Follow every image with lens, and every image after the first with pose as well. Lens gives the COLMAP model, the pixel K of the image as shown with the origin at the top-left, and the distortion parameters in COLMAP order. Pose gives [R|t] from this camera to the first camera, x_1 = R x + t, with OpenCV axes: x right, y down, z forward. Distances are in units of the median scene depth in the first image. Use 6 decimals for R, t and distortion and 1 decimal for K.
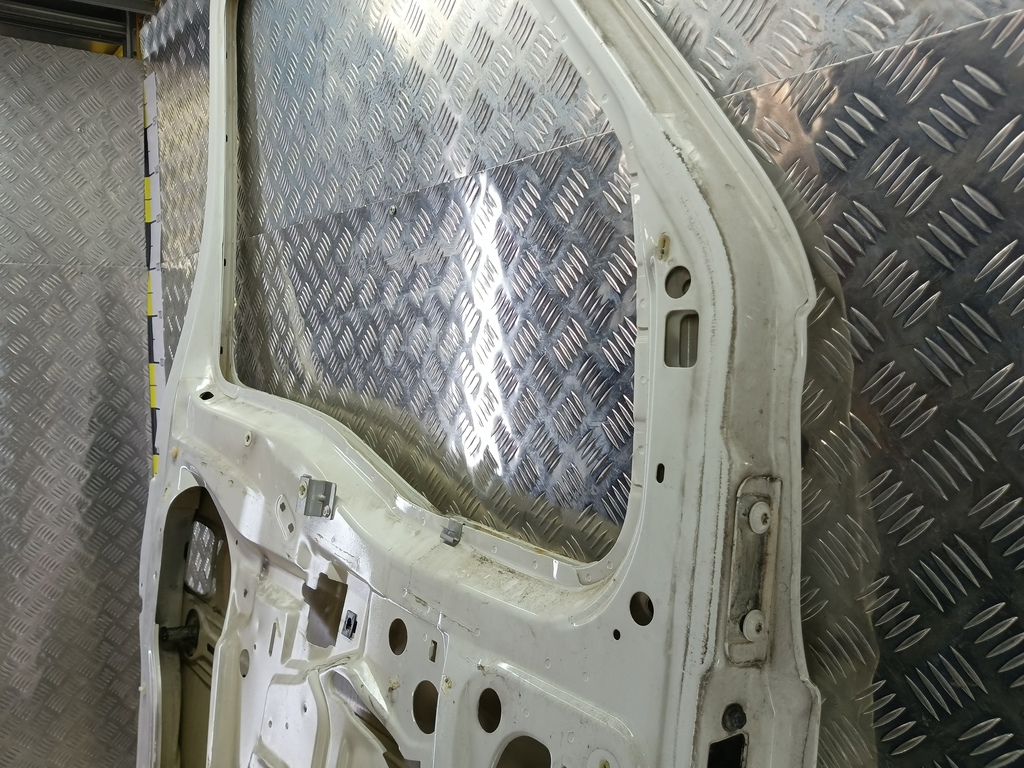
lens RADIAL K [[805.1, 0, 512.0], [0, 805.1, 384.0], [0, 0, 1]] dist [0.144962, -0.163994]
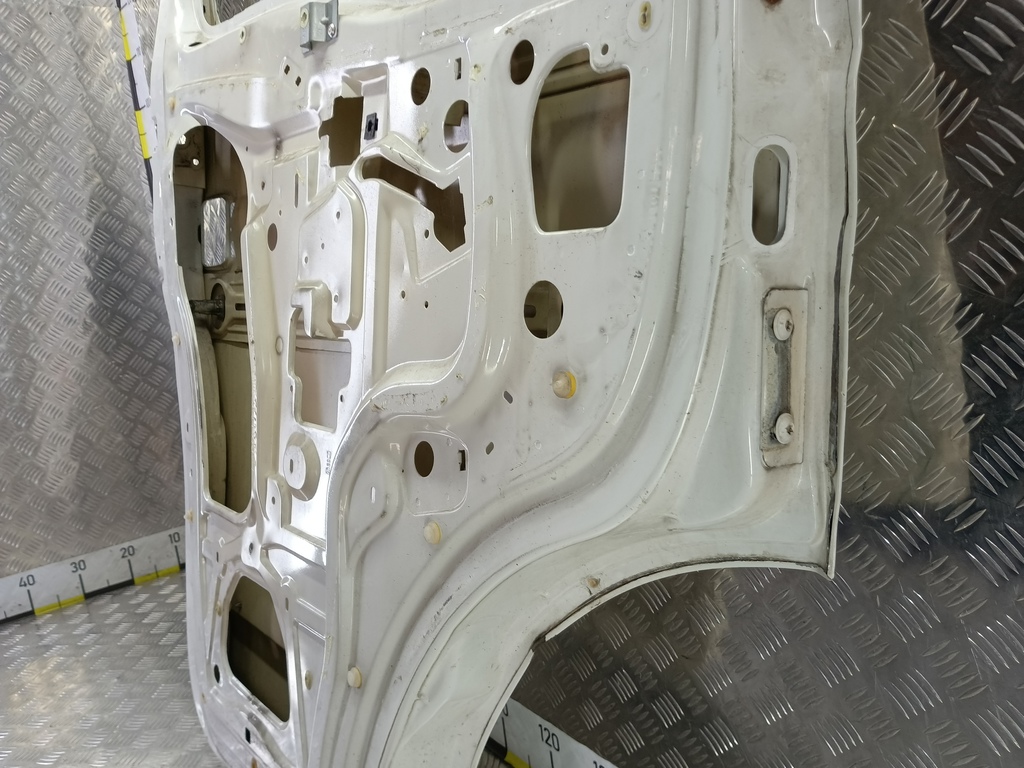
lens RADIAL K [[837.1, 0, 510.2], [0, 837.1, 385.1], [0, 0, 1]] dist [0.052258, 0.001920]
pose [[0.994054, -0.107921, -0.014495, -0.033939], [0.108681, 0.991562, 0.070666, 0.351999], [0.006747, -0.071821, 0.997395, -0.012094]]
